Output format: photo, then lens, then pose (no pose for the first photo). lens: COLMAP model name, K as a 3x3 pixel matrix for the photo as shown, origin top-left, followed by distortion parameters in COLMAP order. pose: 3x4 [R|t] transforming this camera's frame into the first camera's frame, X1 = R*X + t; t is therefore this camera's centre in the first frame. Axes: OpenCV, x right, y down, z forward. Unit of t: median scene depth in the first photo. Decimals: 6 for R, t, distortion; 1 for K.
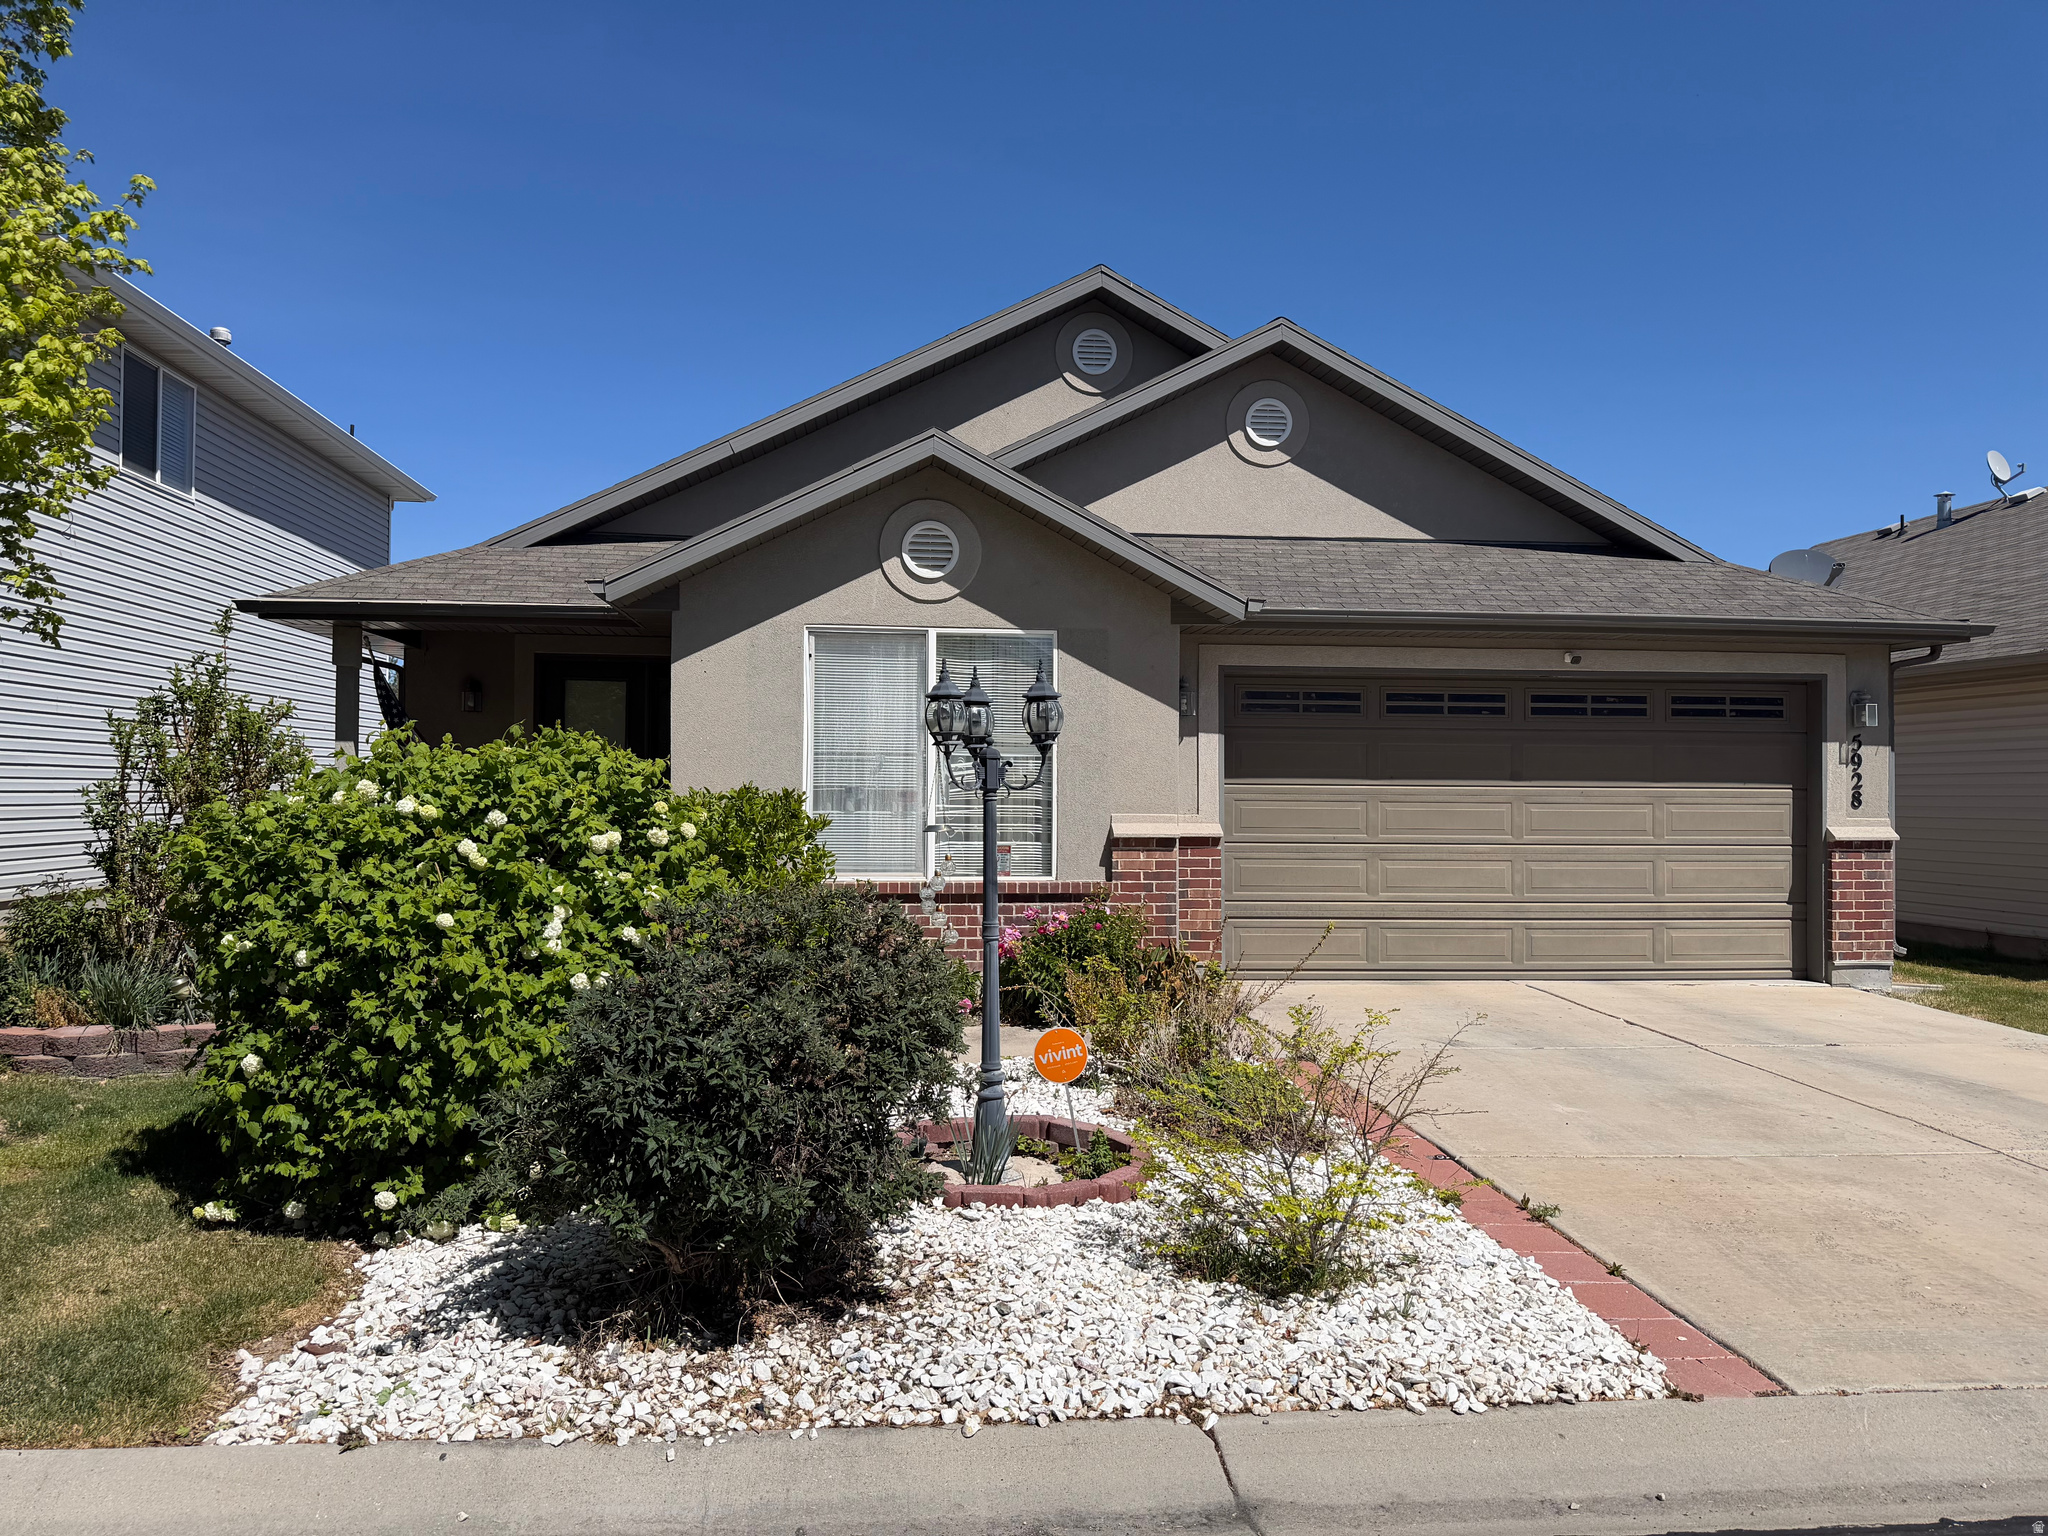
lens RADIAL K [[1390.4, 0, 1024.0], [0, 1390.4, 768.0], [0, 0, 1]] dist [0.060085, -0.091197]
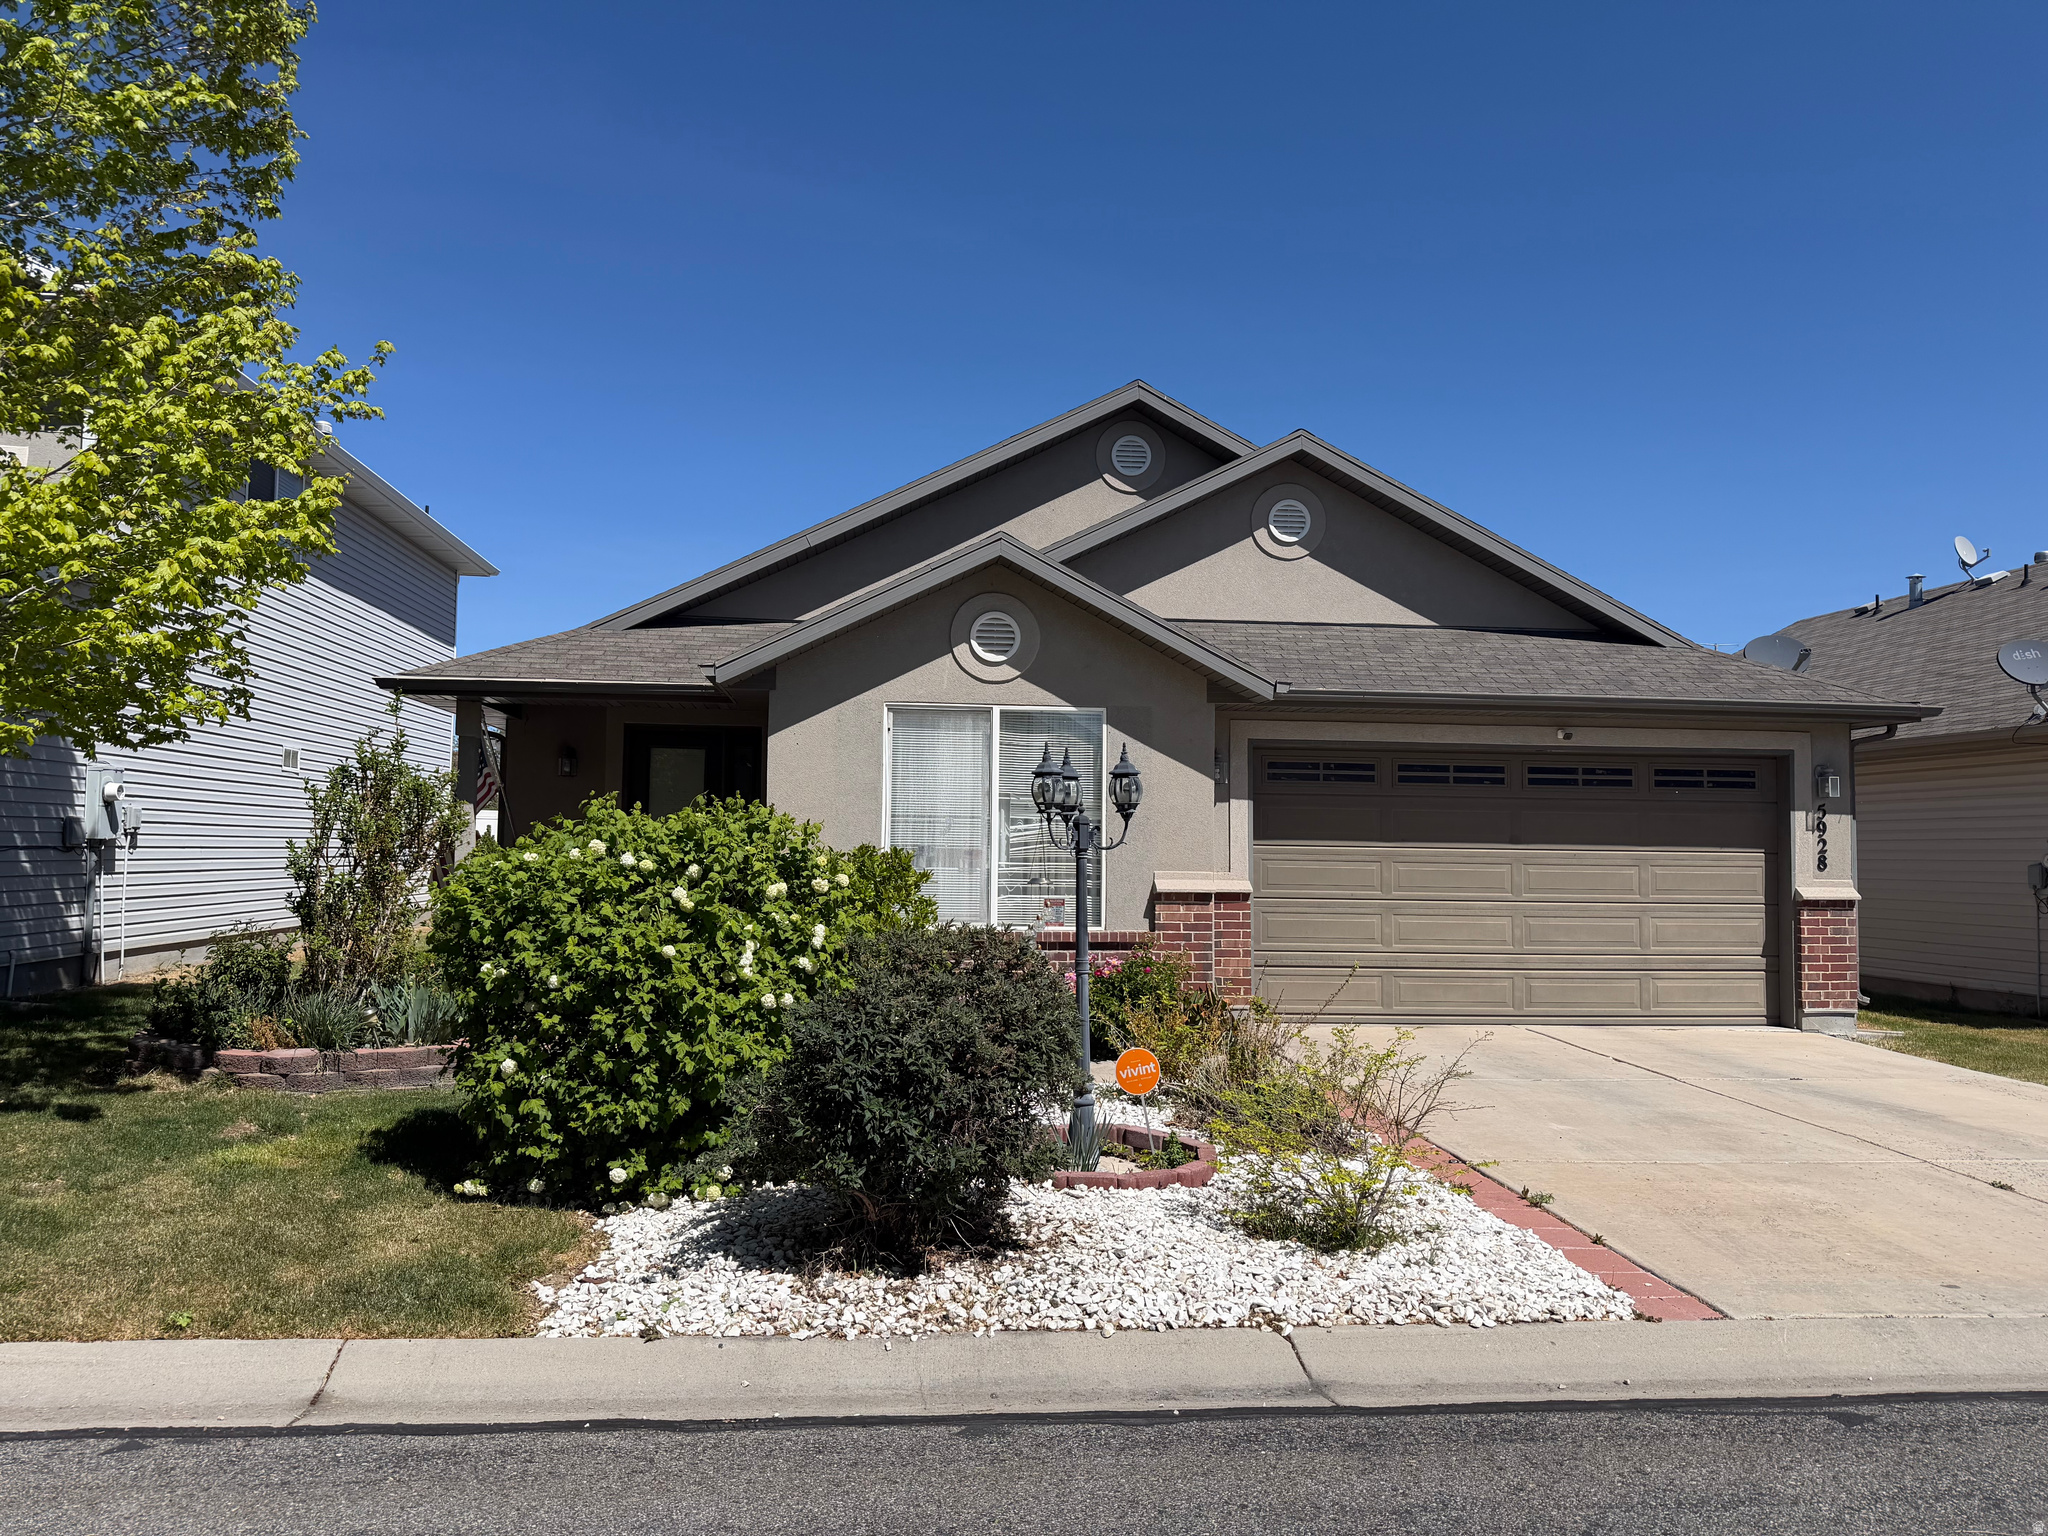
lens RADIAL K [[1402.0, 0, 1024.0], [0, 1402.0, 768.0], [0, 0, 1]] dist [0.095986, -0.163254]
pose [[0.999979, 0.005472, 0.003462, -0.089299], [-0.005322, 0.999110, -0.041843, -0.004522], [-0.003688, 0.041823, 0.999118, -0.260615]]
